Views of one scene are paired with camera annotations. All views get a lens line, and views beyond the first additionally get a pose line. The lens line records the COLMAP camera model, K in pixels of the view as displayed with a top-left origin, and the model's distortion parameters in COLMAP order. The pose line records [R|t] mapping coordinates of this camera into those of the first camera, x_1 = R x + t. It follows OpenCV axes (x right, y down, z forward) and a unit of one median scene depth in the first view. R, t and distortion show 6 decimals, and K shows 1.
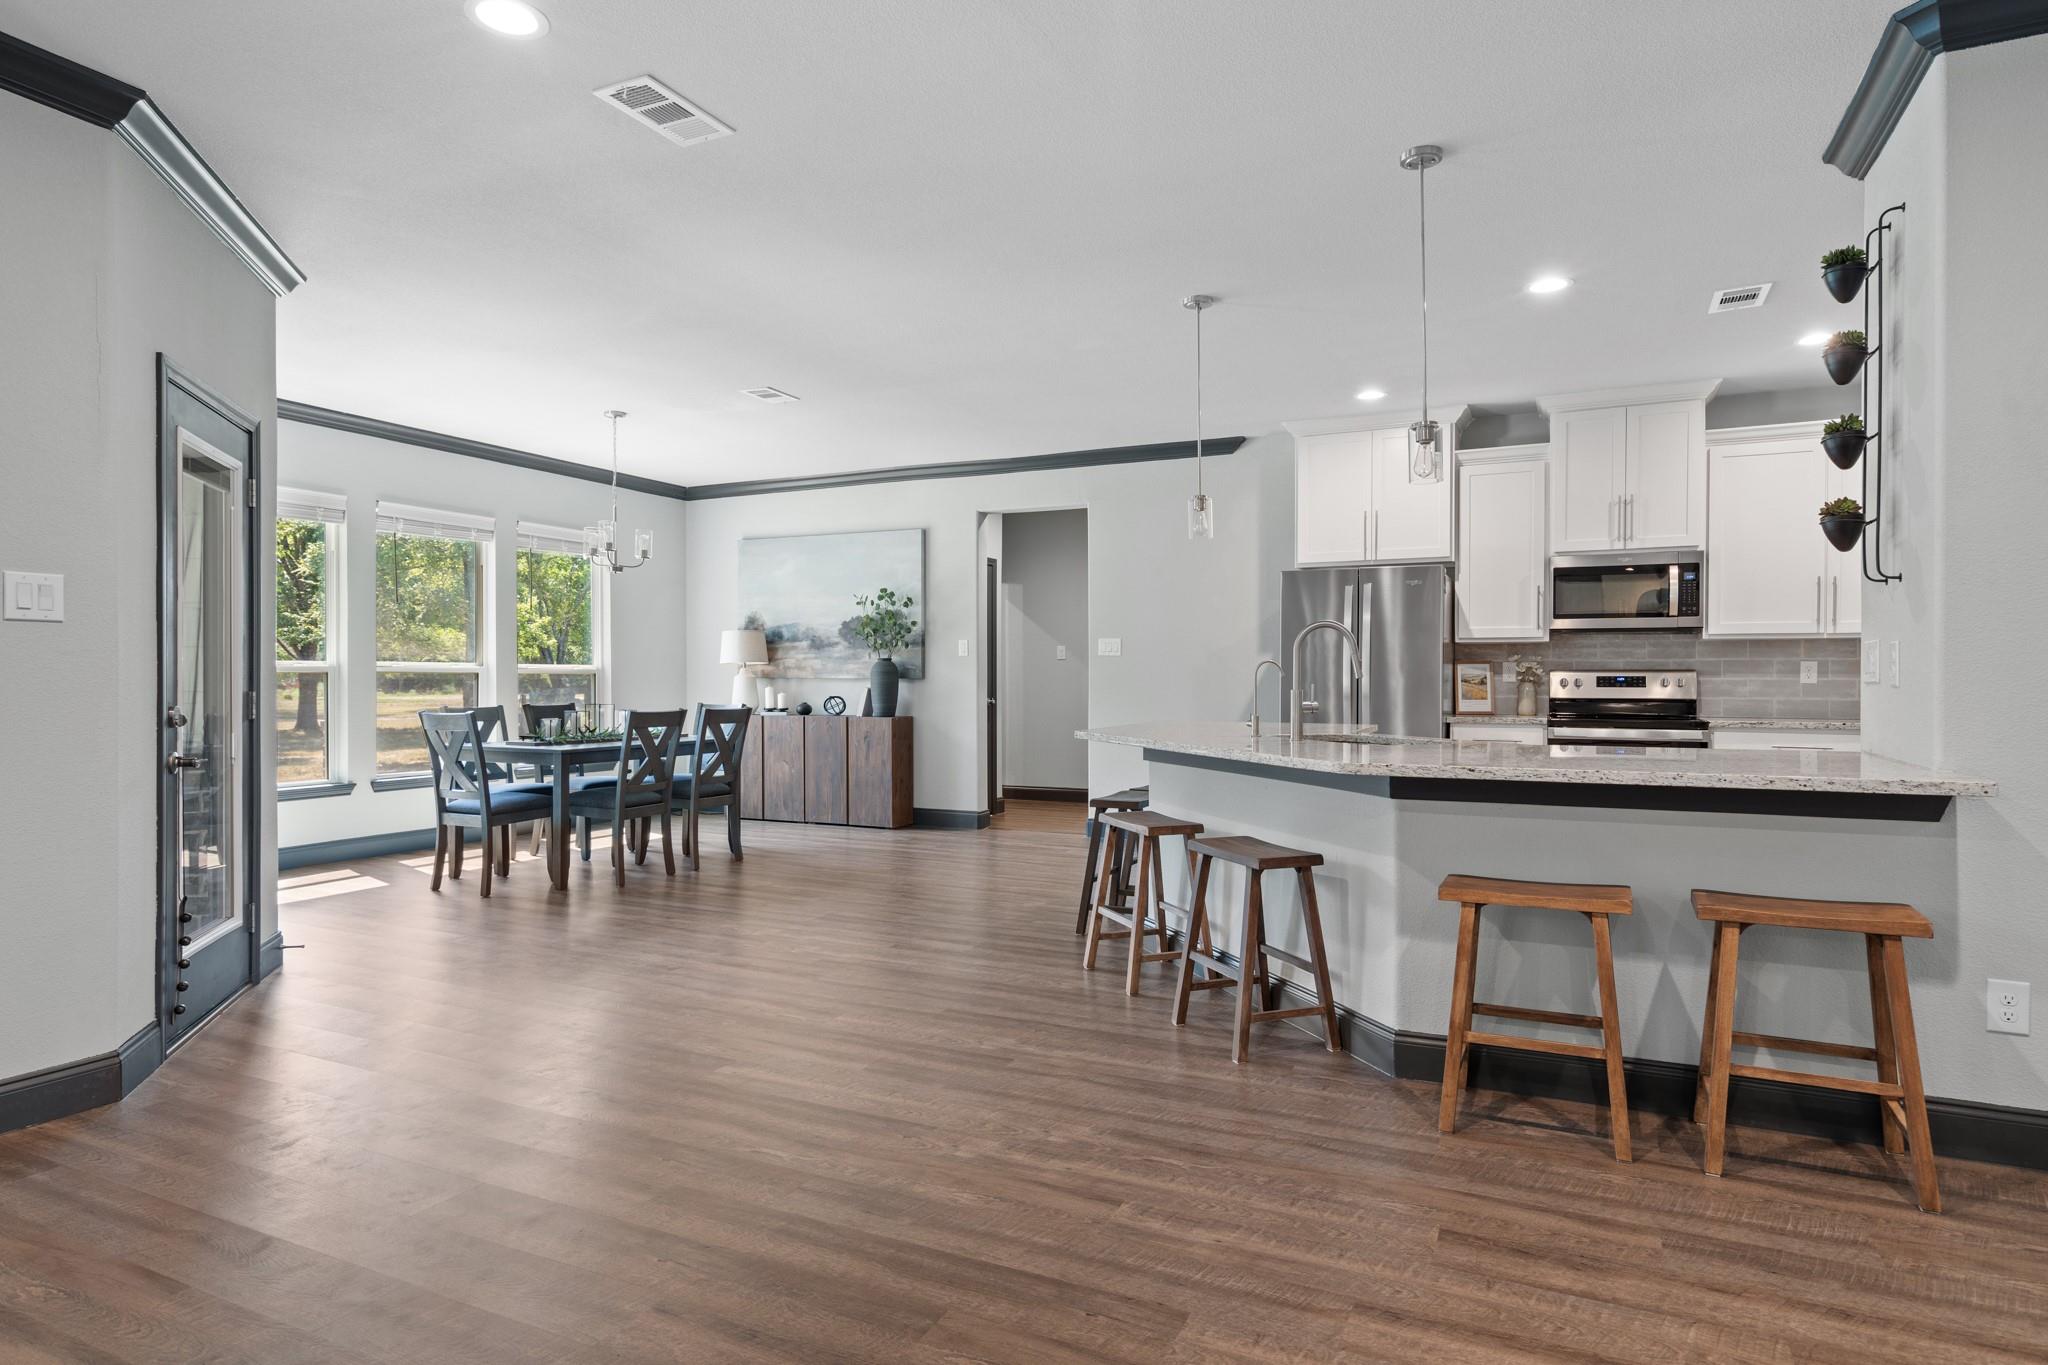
lens RADIAL K [[1151.3, 0, 1018.6], [0, 1151.3, 680.0], [0, 0, 1]] dist [0.002264, 0.000717]
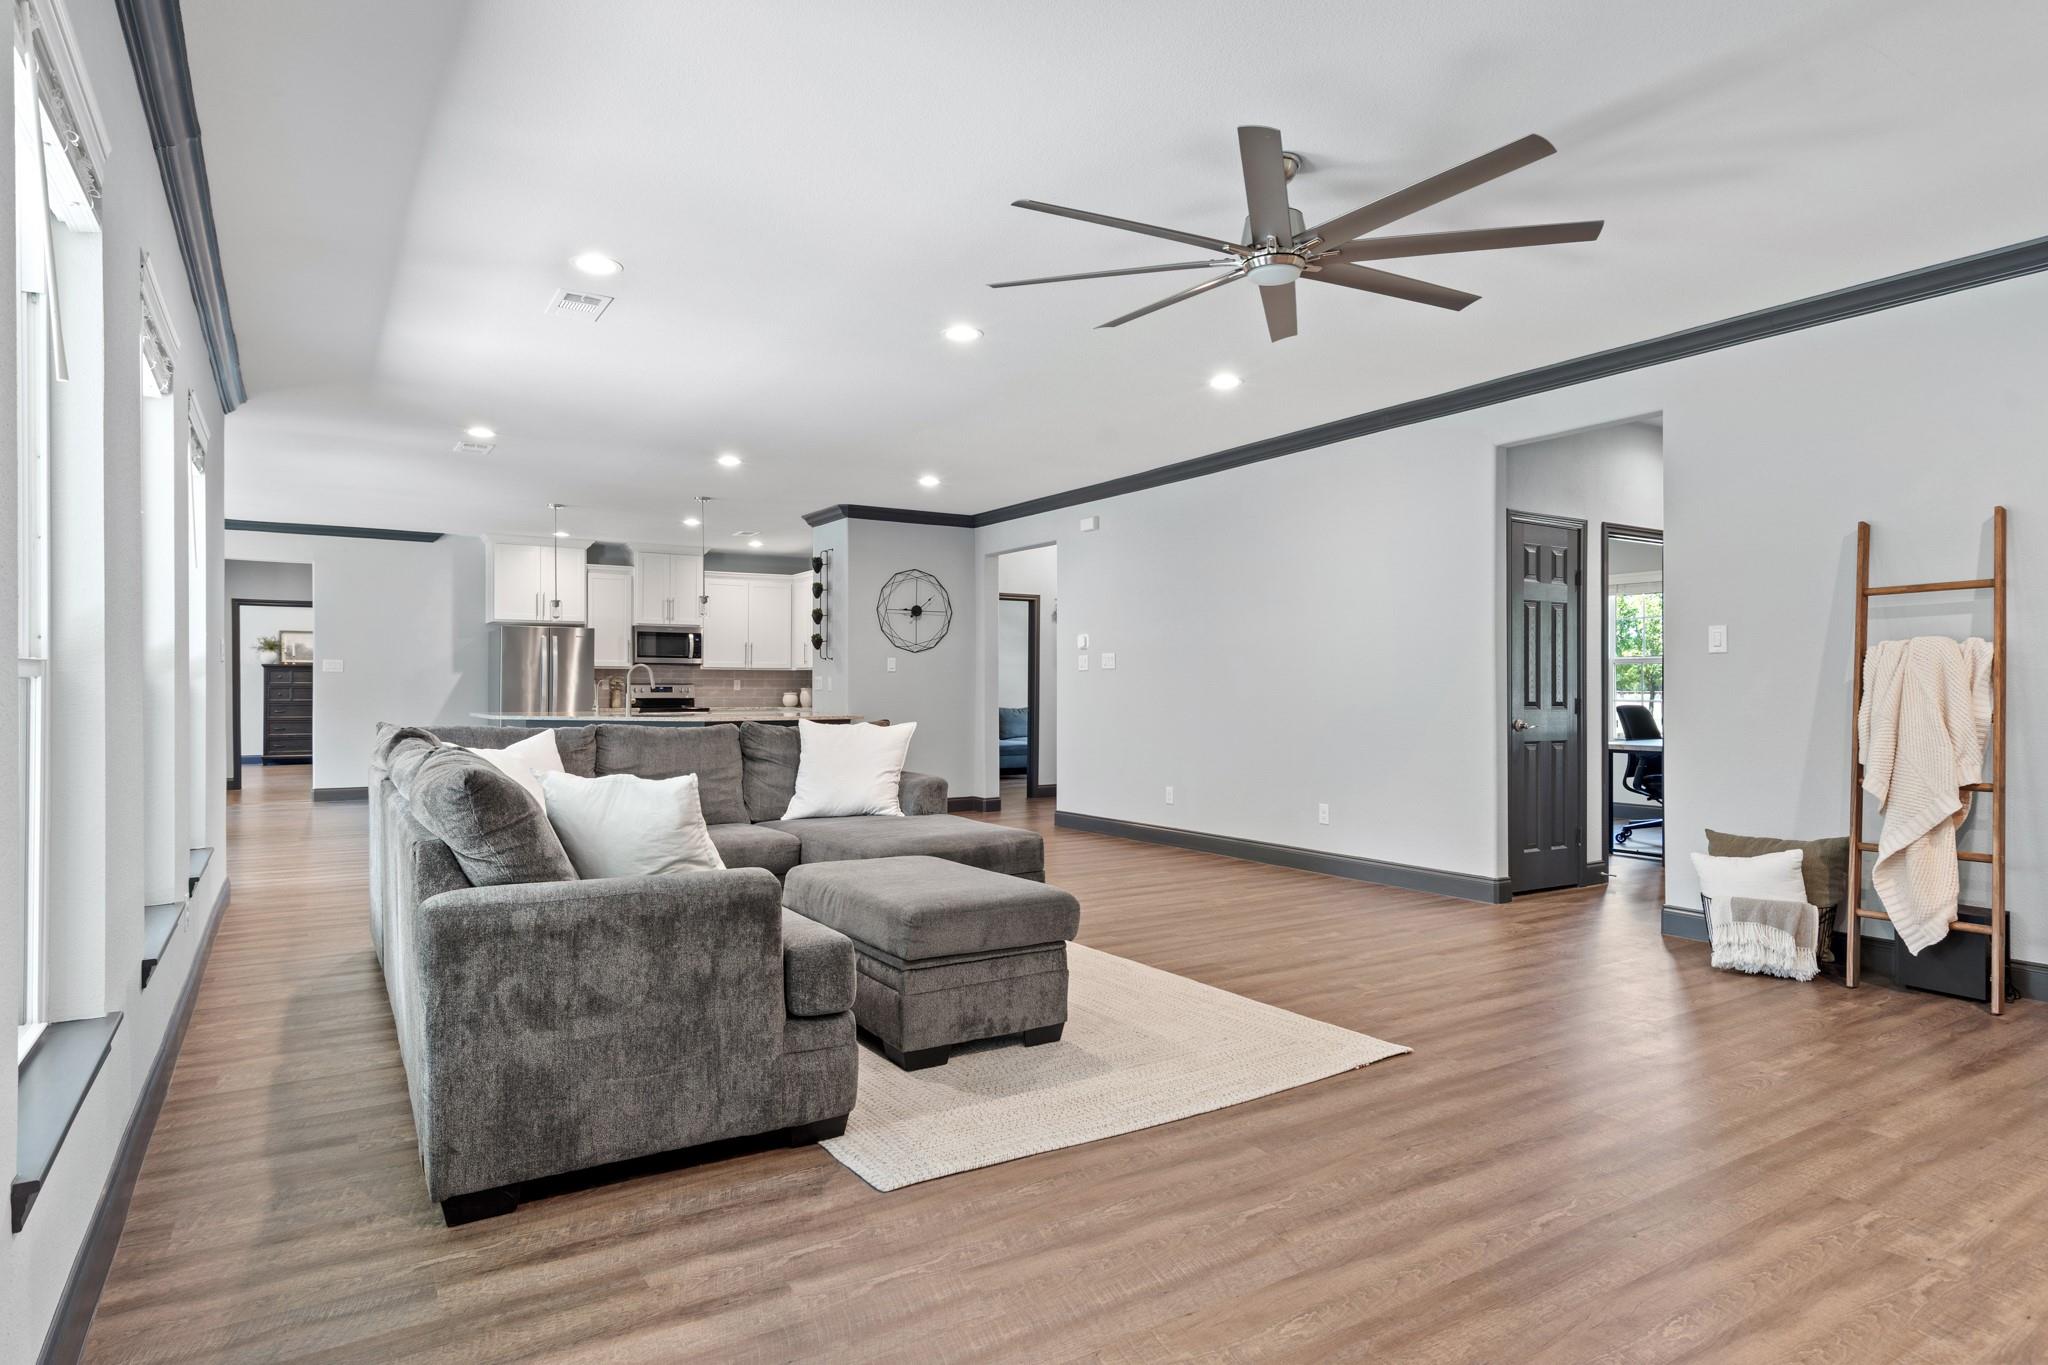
lens RADIAL K [[1159.3, 0, 1023.0], [0, 1159.3, 687.1], [0, 0, 1]] dist [-0.000507, -0.000029]
pose [[0.539987, -0.000346, 0.841673, -0.823808], [0.002751, 0.999995, -0.001354, 0.001208], [-0.841669, 0.003047, 0.539986, -0.602098]]
